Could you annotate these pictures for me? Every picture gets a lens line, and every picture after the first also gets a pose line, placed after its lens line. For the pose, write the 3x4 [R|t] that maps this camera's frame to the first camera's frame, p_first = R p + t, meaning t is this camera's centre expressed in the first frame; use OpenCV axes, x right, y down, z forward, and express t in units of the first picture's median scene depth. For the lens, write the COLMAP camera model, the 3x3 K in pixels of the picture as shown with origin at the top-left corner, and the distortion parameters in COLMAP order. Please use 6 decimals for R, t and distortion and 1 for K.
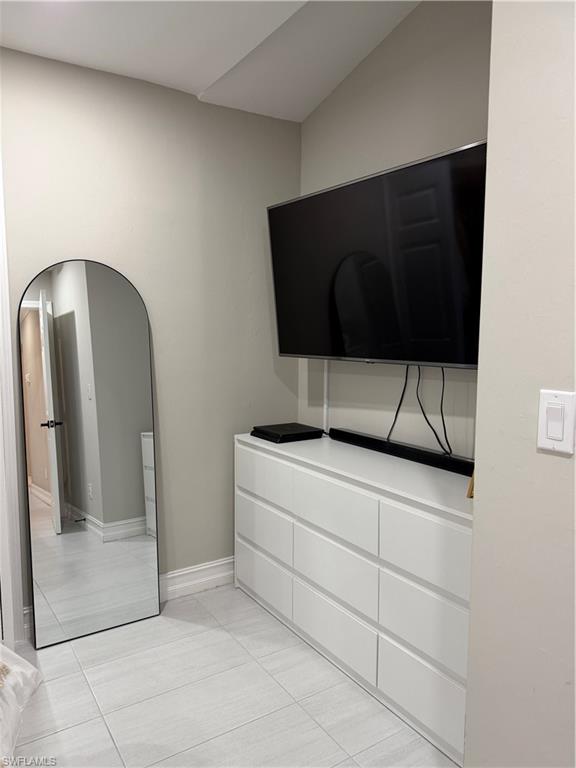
lens RADIAL K [[542.1, 0, 286.9], [0, 542.1, 380.5], [0, 0, 1]] dist [0.031424, -0.050870]
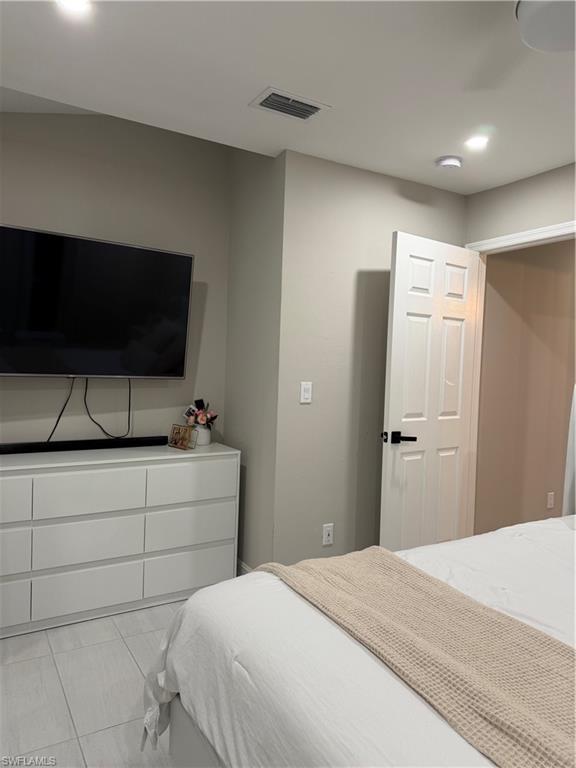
lens RADIAL K [[542.1, 0, 286.9], [0, 542.1, 380.5], [0, 0, 1]] dist [0.031424, -0.050870]
pose [[0.022576, -0.039712, 0.998956, -1.105798], [0.055314, 0.997730, 0.038413, -0.048794], [-0.998214, 0.054389, 0.024721, 0.475005]]
